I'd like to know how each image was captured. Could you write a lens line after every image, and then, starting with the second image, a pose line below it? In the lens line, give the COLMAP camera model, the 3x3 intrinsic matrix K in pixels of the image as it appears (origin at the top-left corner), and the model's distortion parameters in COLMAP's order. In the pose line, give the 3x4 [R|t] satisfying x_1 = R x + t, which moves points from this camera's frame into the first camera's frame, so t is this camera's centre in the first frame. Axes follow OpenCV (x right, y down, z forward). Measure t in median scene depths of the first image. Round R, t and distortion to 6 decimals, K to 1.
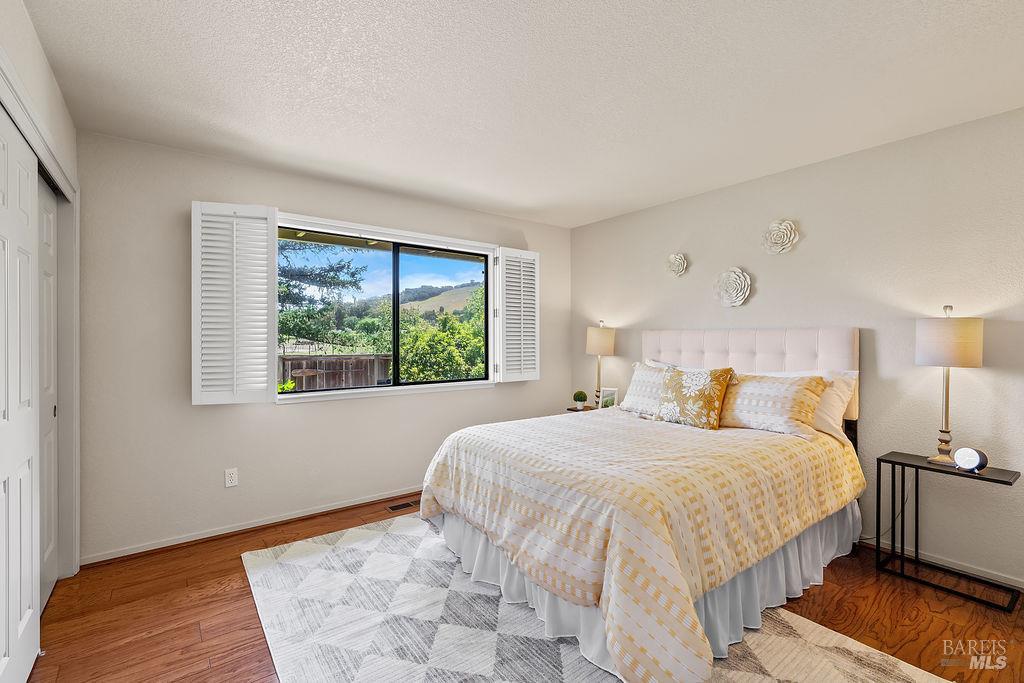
lens RADIAL K [[451.8, 0, 512.0], [0, 451.8, 341.5], [0, 0, 1]] dist [-0.011247, 0.000403]
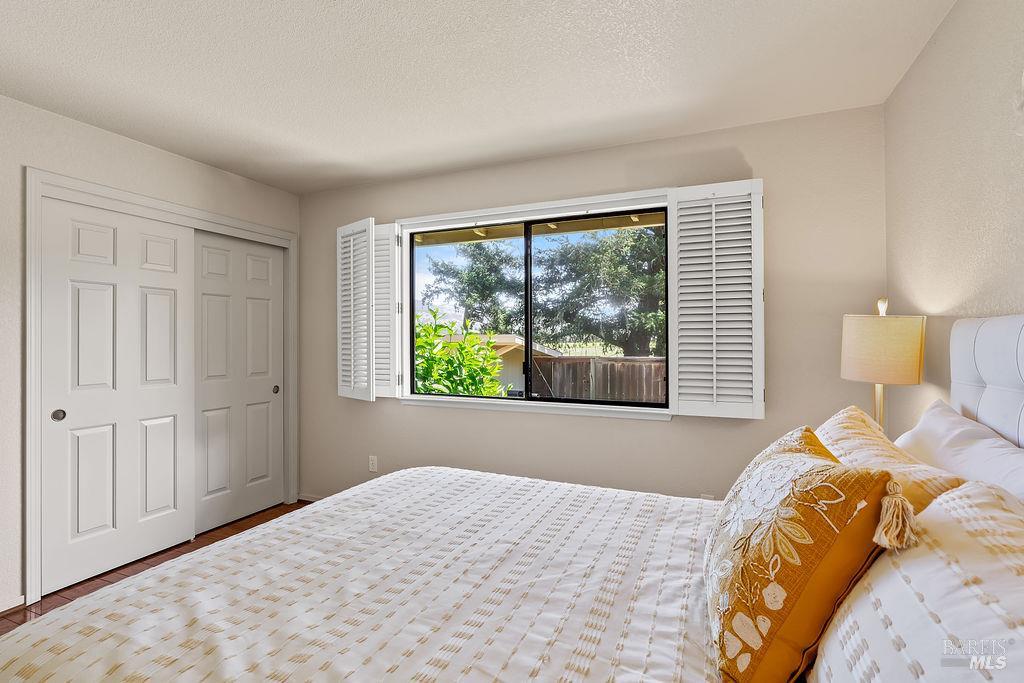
lens RADIAL K [[480.4, 0, 512.0], [0, 480.4, 341.5], [0, 0, 1]] dist [0.000517, 0.000372]
pose [[0.493684, 0.001509, -0.869640, 0.473036], [-0.006093, 0.999980, -0.001724, -0.004802], [0.869620, 0.006150, 0.493684, 0.558708]]
